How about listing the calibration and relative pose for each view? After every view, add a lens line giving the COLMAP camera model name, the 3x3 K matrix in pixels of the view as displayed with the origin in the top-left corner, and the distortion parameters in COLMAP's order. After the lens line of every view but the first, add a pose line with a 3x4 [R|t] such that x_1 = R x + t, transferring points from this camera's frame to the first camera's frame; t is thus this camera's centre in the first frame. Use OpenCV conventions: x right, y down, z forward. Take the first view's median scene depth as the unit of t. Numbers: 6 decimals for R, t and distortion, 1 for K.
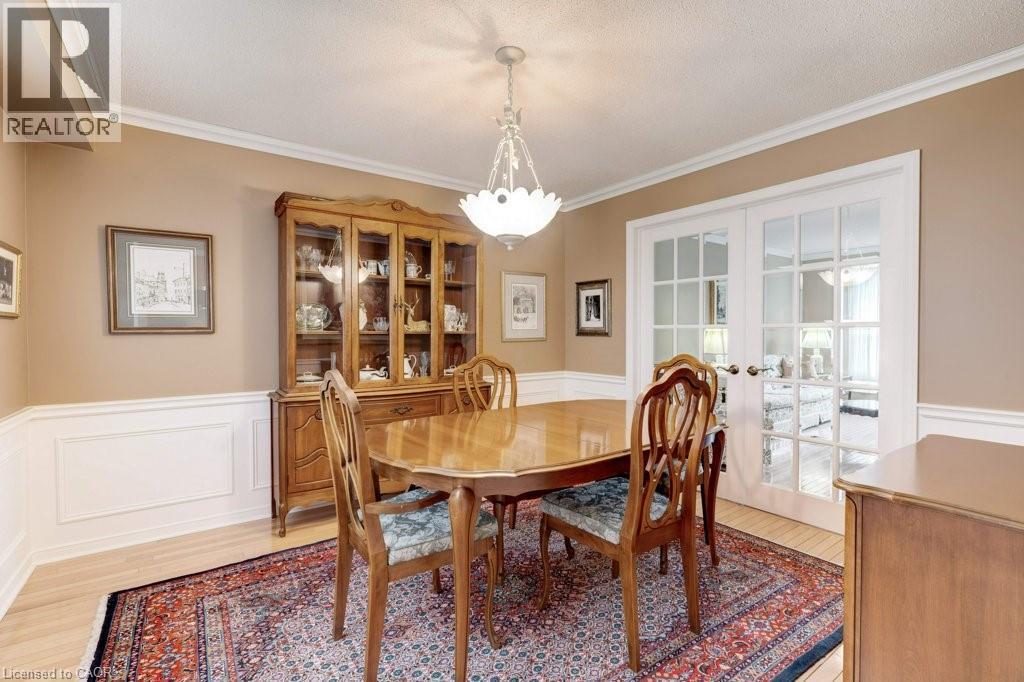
lens RADIAL K [[460.8, 0, 507.3], [0, 460.8, 343.0], [0, 0, 1]] dist [-0.011390, 0.000029]
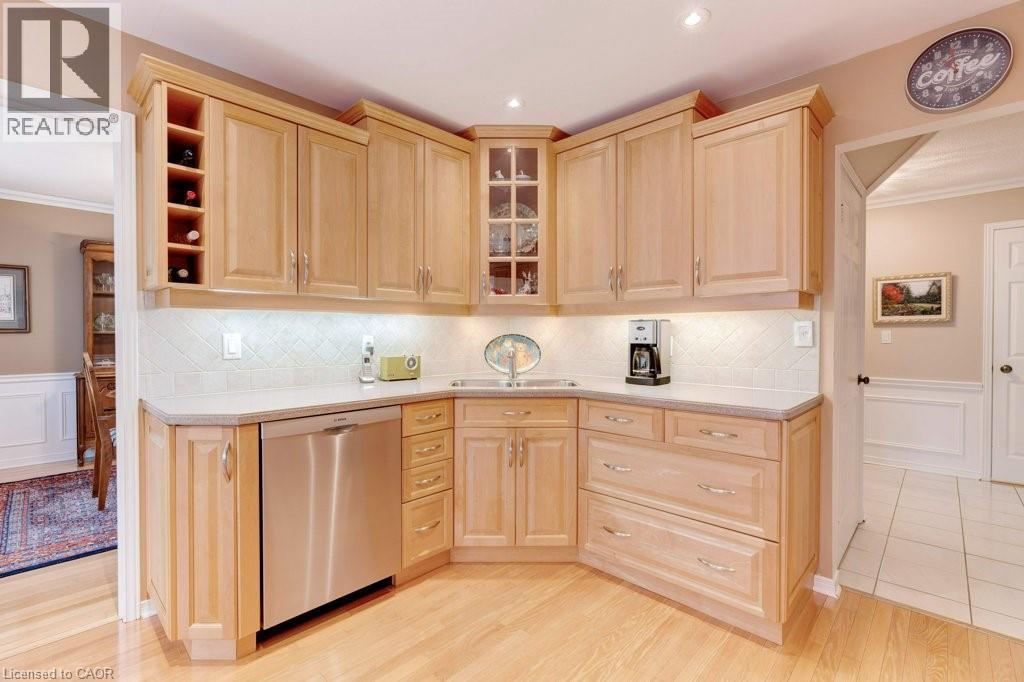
lens RADIAL K [[460.8, 0, 516.3], [0, 460.8, 337.5], [0, 0, 1]] dist [-0.011390, 0.000029]
pose [[0.979350, 0.001473, 0.202169, 0.597577], [-0.000550, 0.999989, -0.004624, 0.000340], [-0.202174, 0.004417, 0.979340, -0.748988]]
